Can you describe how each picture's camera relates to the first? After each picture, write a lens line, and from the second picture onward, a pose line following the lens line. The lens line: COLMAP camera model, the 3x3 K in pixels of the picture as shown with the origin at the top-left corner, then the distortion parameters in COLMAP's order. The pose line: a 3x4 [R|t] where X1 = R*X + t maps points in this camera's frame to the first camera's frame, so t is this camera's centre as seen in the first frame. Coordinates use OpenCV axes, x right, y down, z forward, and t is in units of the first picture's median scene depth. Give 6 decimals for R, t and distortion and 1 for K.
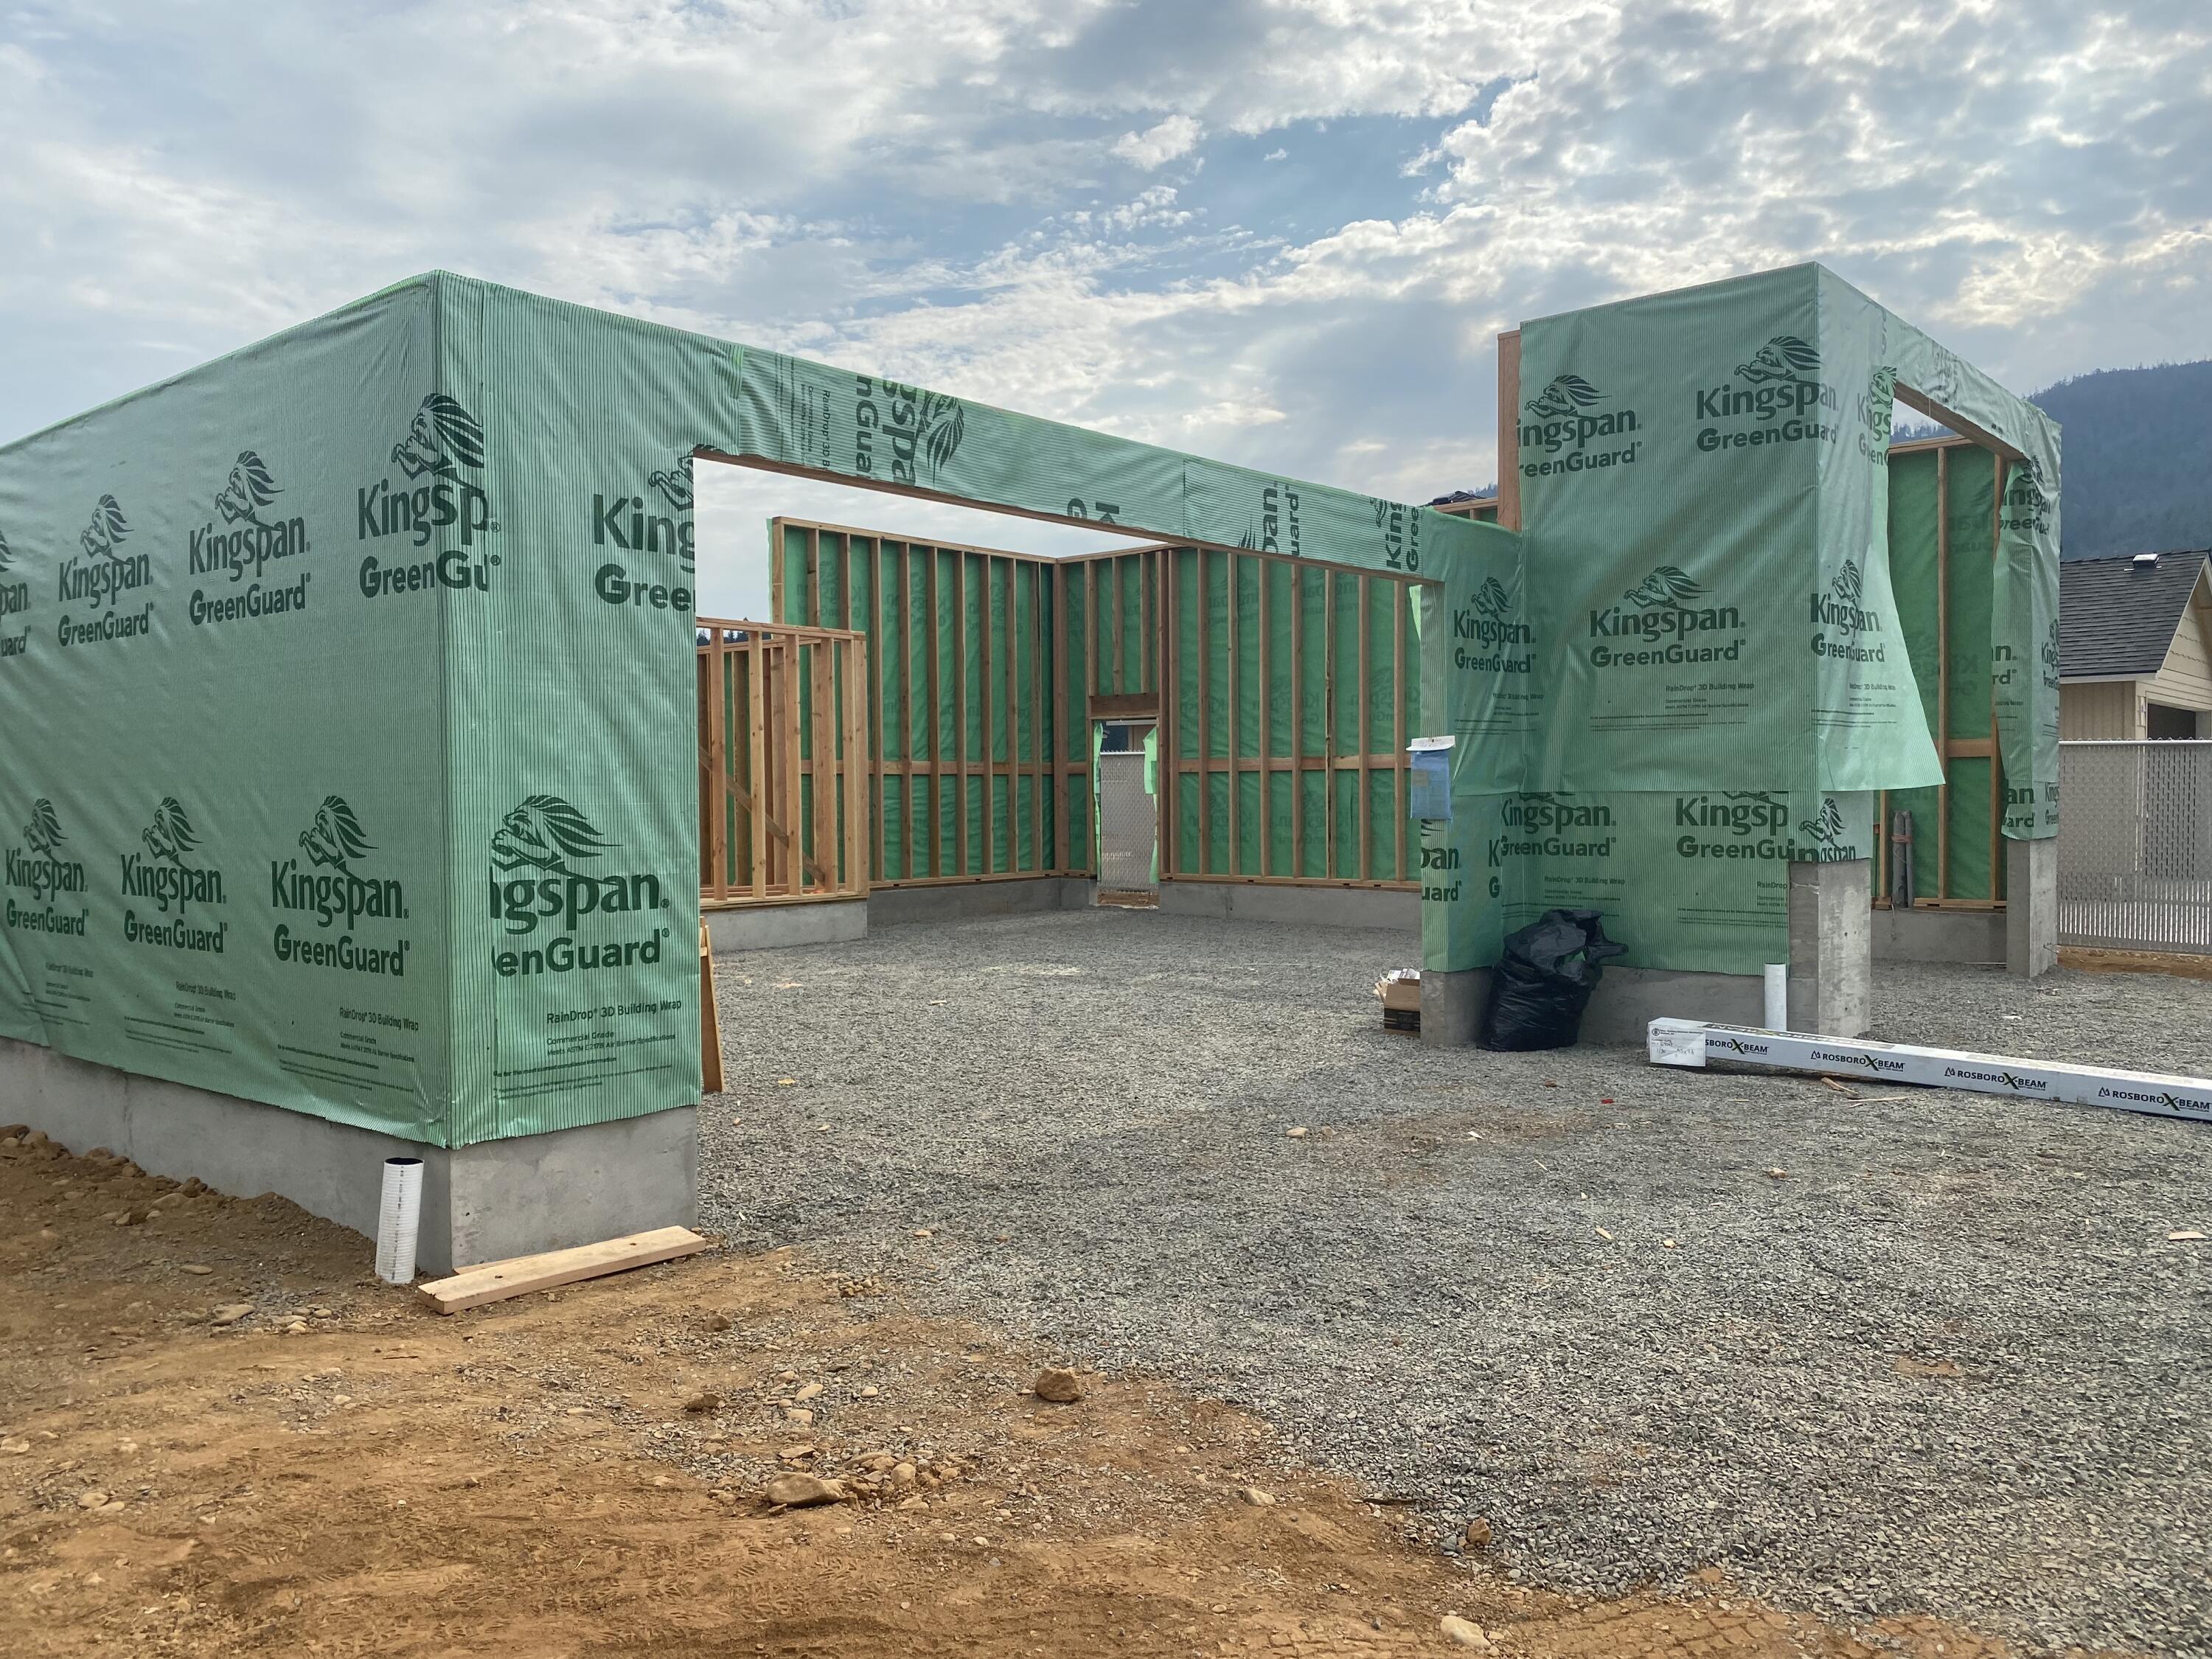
lens RADIAL K [[1702.3, 0, 1078.0], [0, 1702.3, 826.3], [0, 0, 1]] dist [0.079678, -0.121820]
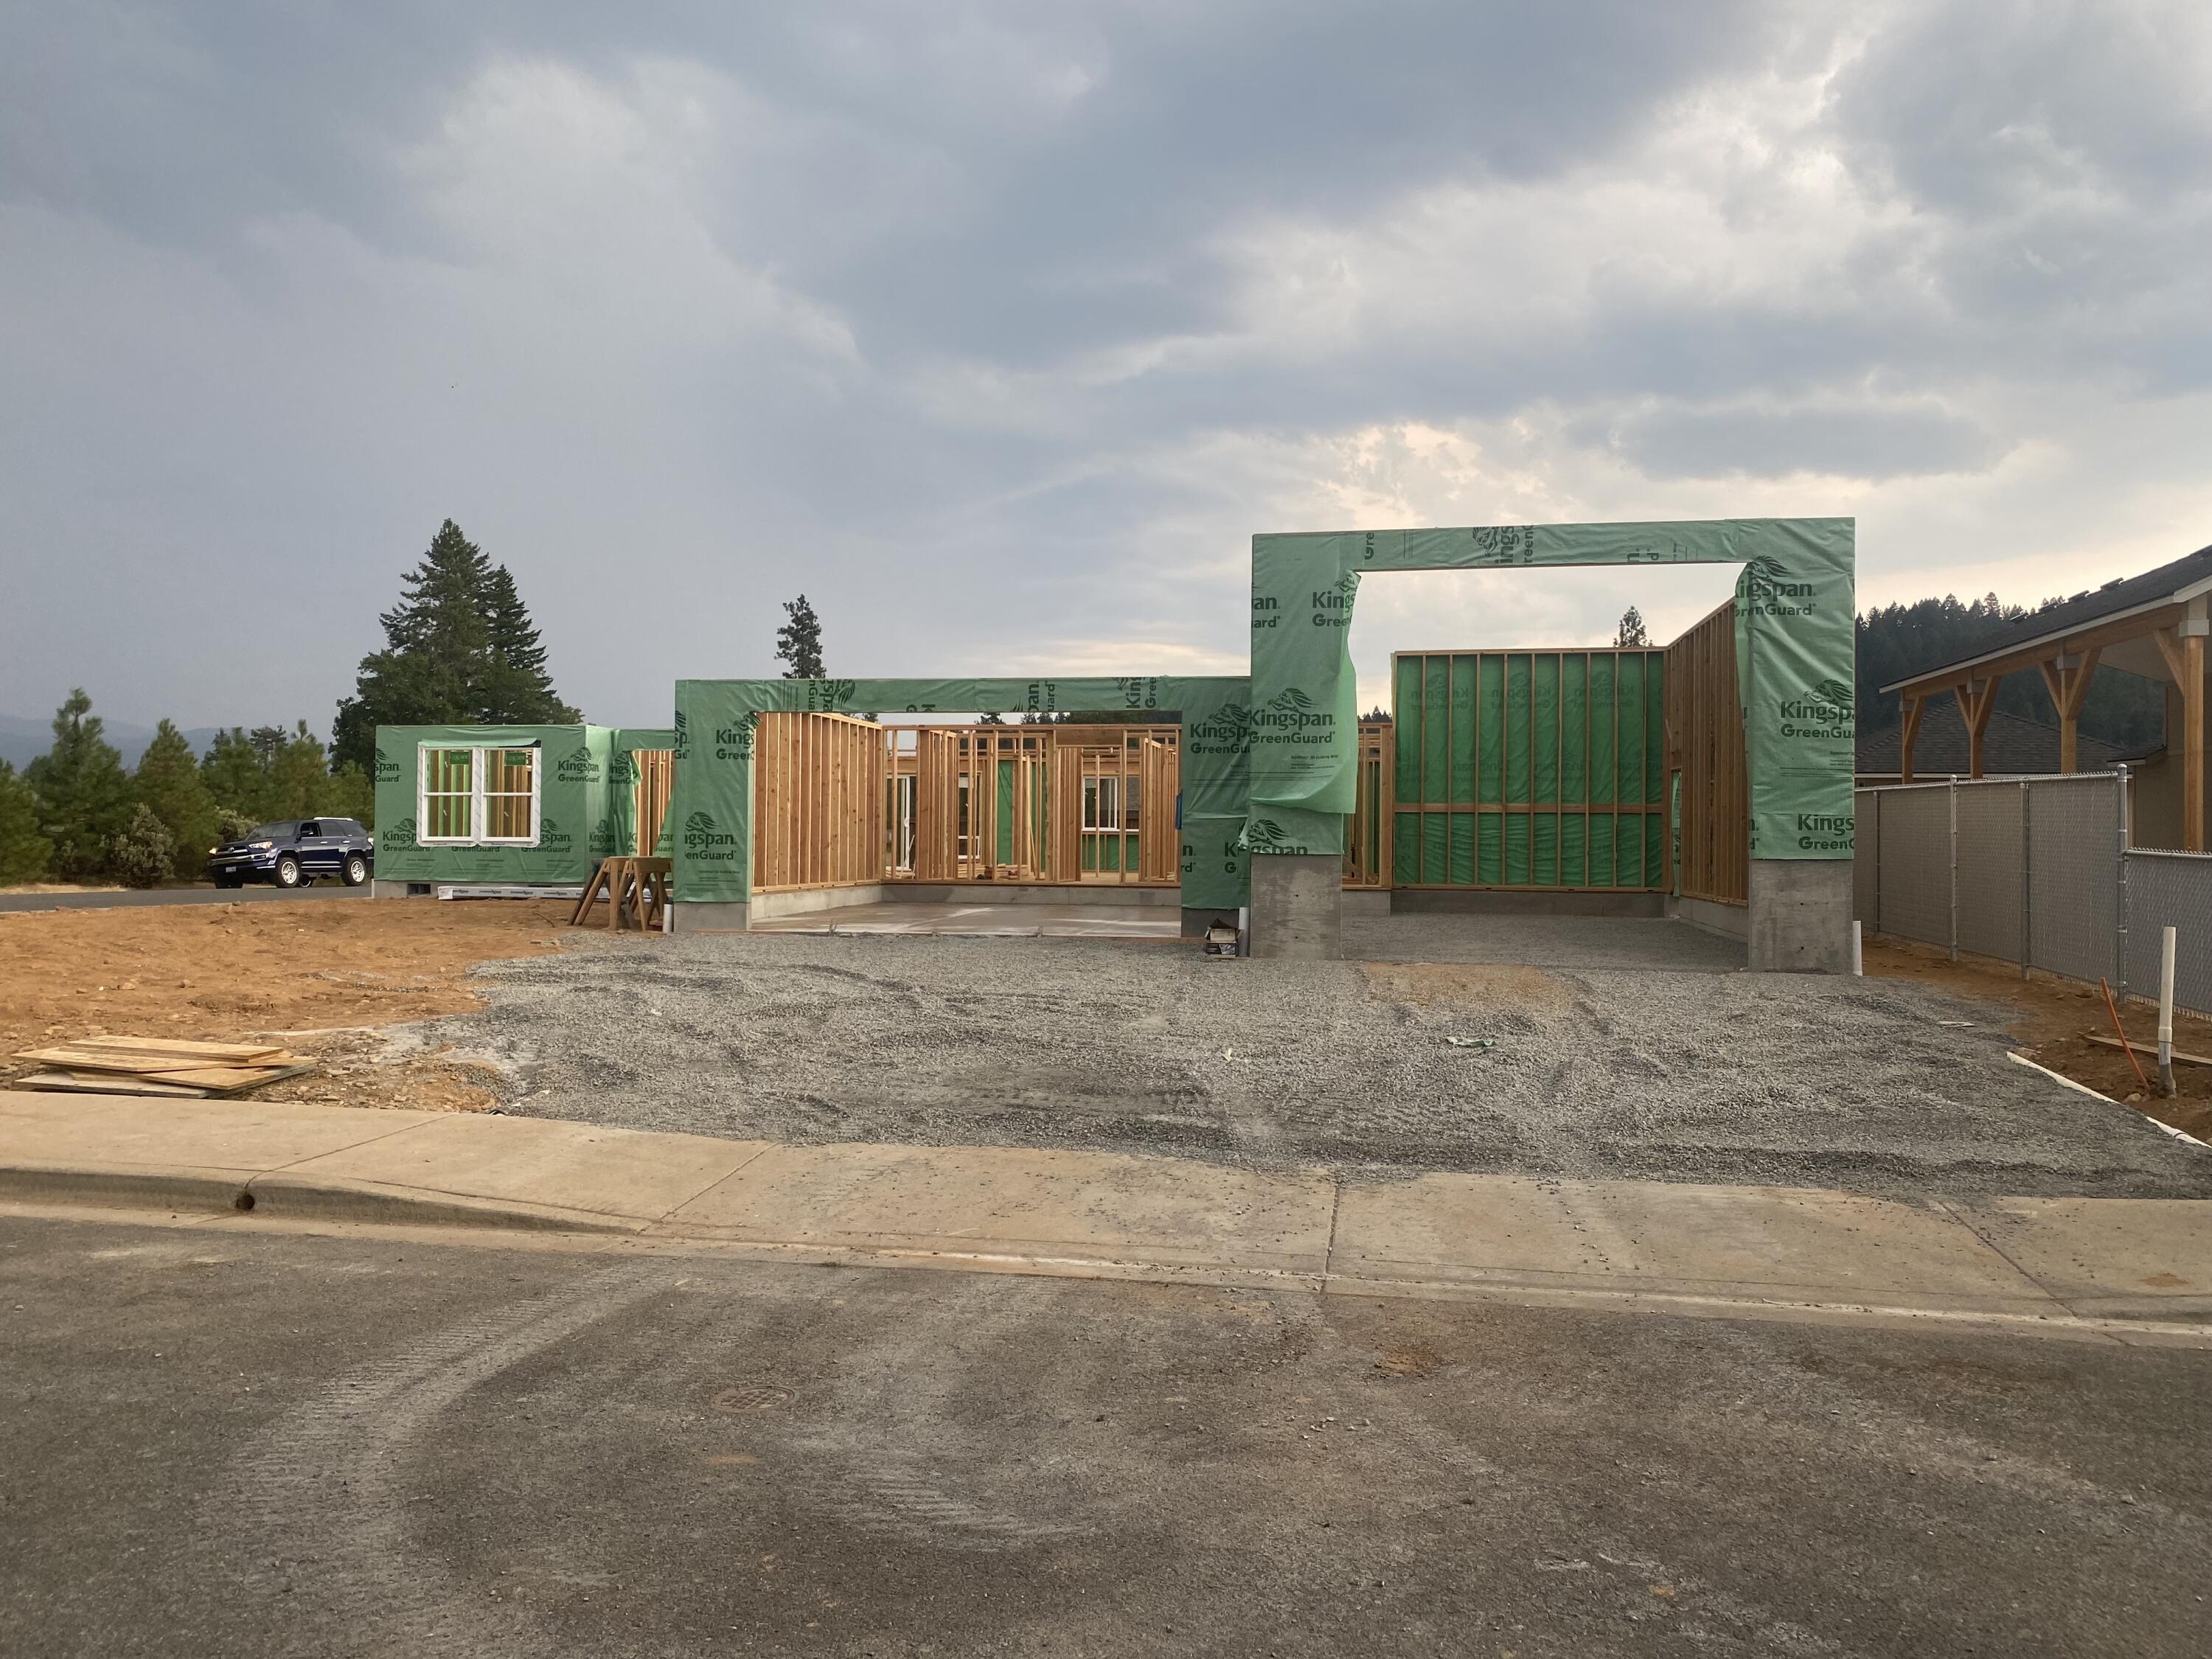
lens RADIAL K [[1679.8, 0, 1095.1], [0, 1679.8, 818.0], [0, 0, 1]] dist [0.073316, -0.068629]
pose [[0.513439, 0.001381, -0.858125, 2.737256], [-0.029889, 0.999421, -0.016276, 0.024658], [0.857605, 0.034005, 0.513183, -0.126971]]
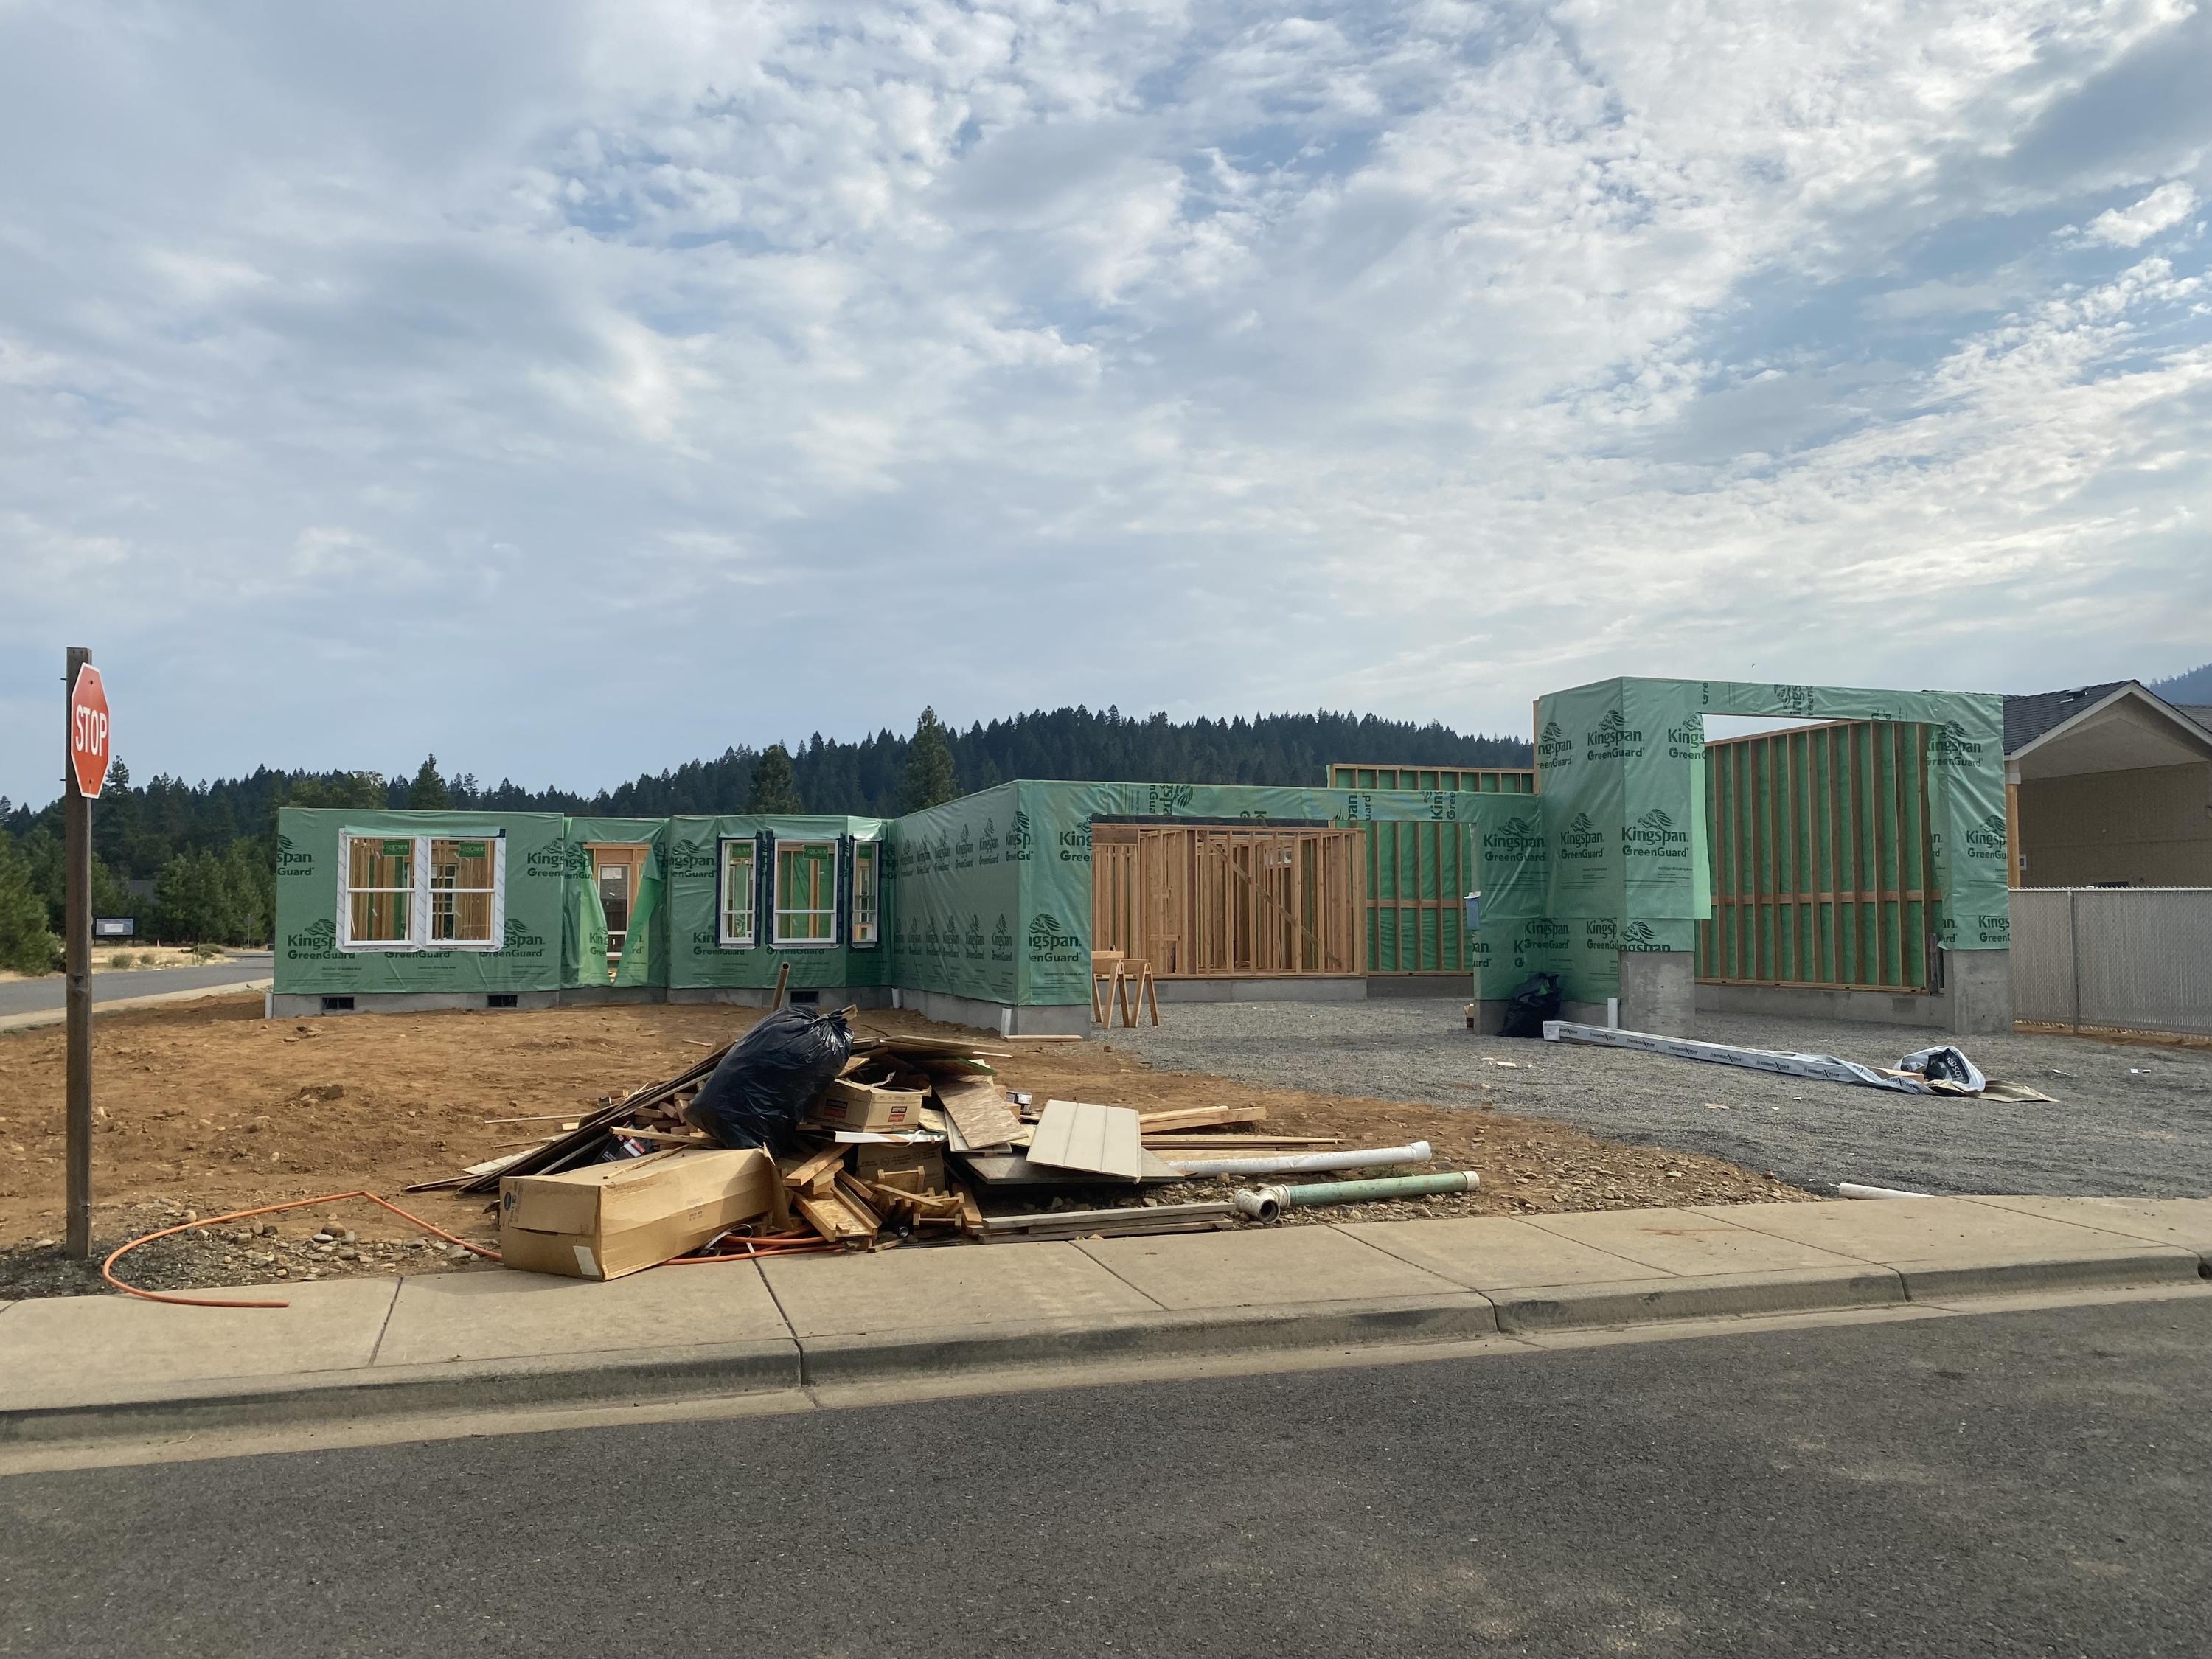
lens RADIAL K [[1640.2, 0, 1103.5], [0, 1640.2, 829.2], [0, 0, 1]] dist [0.028355, -0.004484]
pose [[0.857481, -0.021471, -0.514068, 1.329824], [-0.016902, 0.997414, -0.069853, 0.034196], [0.514239, 0.068587, 0.854900, -1.612031]]
